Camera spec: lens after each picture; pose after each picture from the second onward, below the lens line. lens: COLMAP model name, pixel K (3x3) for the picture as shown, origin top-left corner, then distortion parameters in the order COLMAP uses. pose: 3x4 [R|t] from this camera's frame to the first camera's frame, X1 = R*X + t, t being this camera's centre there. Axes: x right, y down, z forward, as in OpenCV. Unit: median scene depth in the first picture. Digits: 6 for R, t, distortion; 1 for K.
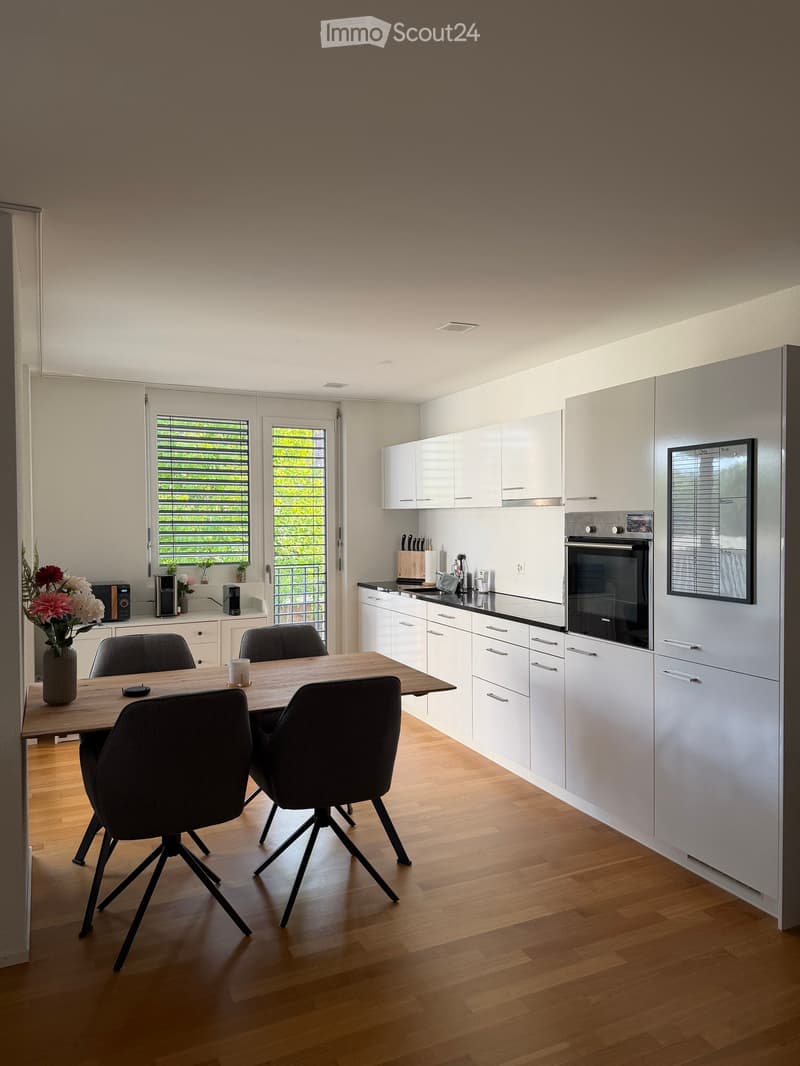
lens RADIAL K [[736.3, 0, 400.0], [0, 736.3, 533.0], [0, 0, 1]] dist [-0.018143, -0.004017]
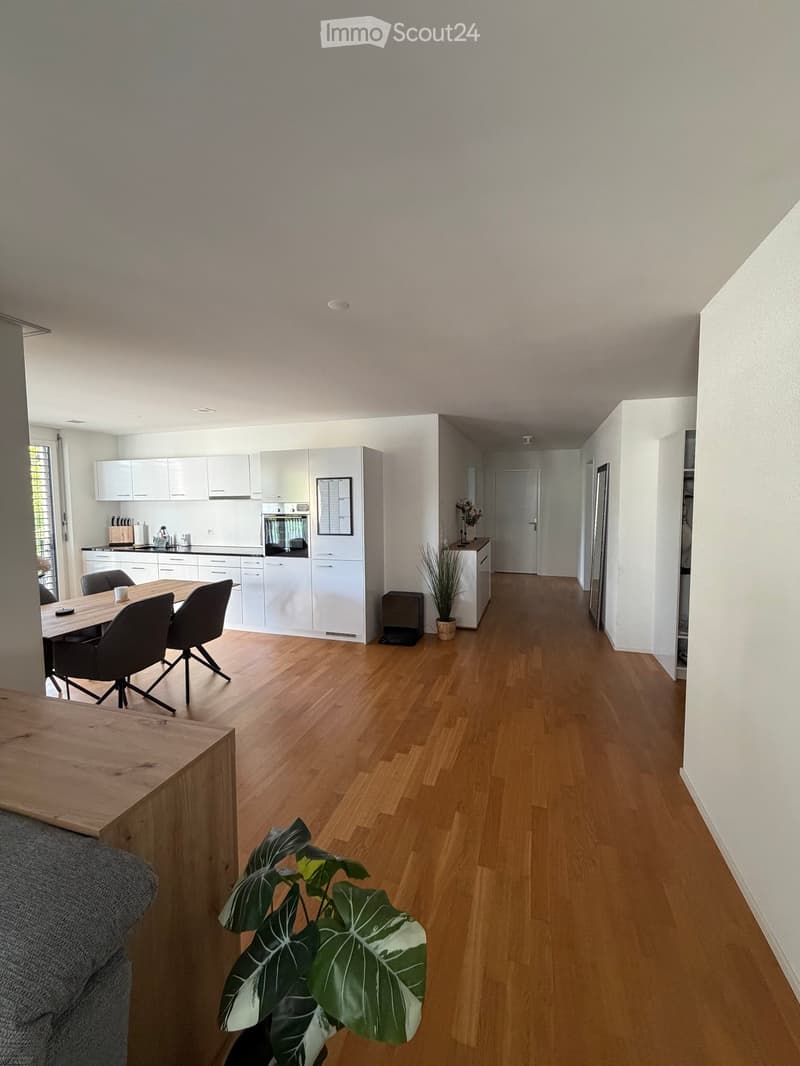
lens RADIAL K [[431.2, 0, 400.0], [0, 431.2, 533.0], [0, 0, 1]] dist [-0.000549, -0.000081]
pose [[0.667178, -0.054495, 0.742903, -0.470616], [0.020471, 0.998285, 0.054844, -0.000953], [-0.744617, -0.021383, 0.667149, -0.186790]]
